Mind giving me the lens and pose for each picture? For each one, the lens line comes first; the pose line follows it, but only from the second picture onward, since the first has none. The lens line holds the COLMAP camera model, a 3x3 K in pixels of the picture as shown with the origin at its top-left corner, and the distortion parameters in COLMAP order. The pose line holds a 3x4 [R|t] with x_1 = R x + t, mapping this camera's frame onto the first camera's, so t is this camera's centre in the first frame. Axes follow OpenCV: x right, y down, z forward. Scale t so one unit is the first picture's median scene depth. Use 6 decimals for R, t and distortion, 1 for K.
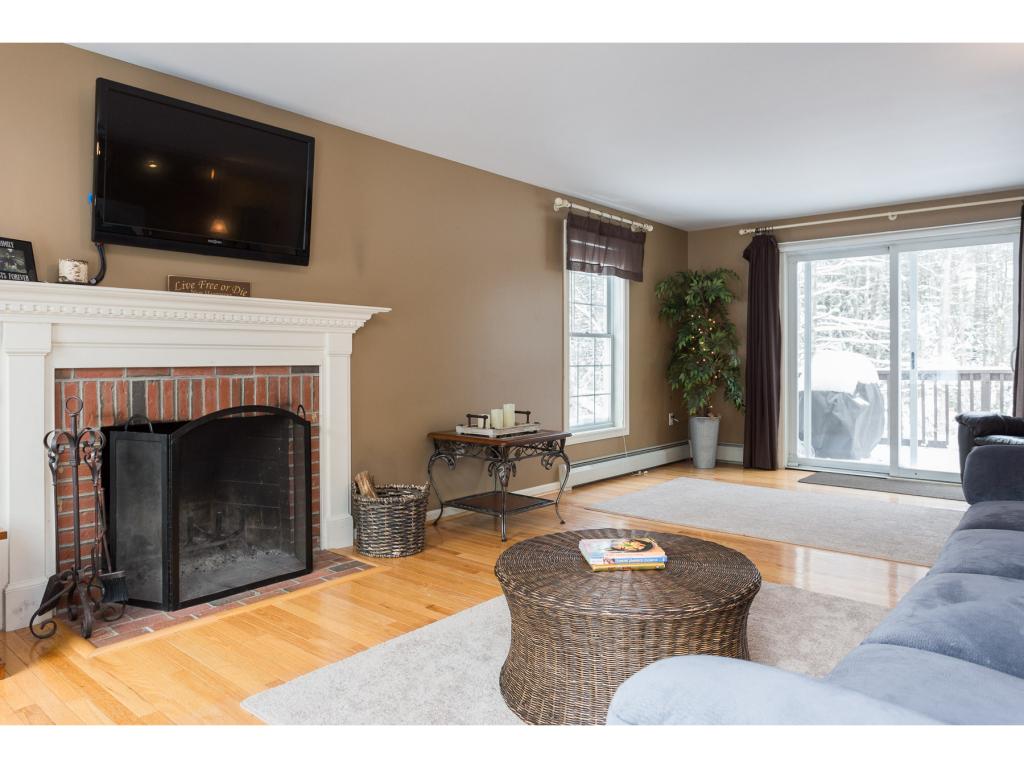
lens RADIAL K [[705.9, 0, 514.8], [0, 705.9, 360.4], [0, 0, 1]] dist [-0.010040, -0.001357]
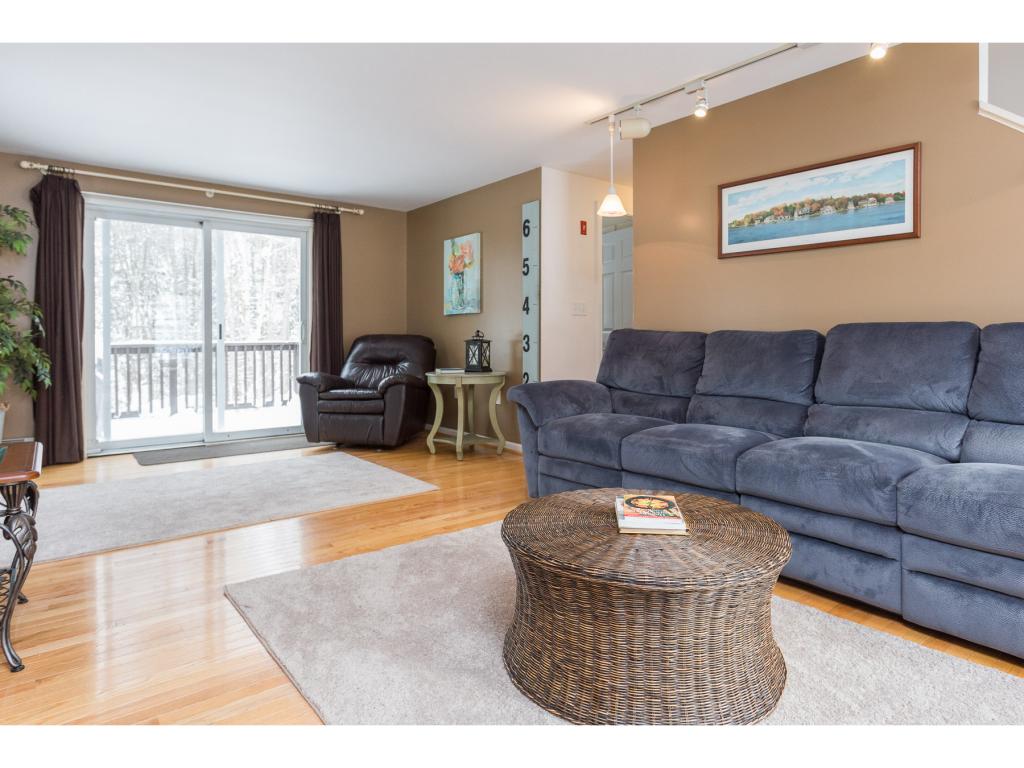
lens RADIAL K [[608.2, 0, 512.3], [0, 608.2, 339.4], [0, 0, 1]] dist [0.032147, -0.000332]
pose [[0.196203, -0.002219, 0.980561, -0.265606], [0.007234, 0.999974, 0.000816, 0.014547], [-0.980537, 0.006933, 0.196214, 0.376797]]
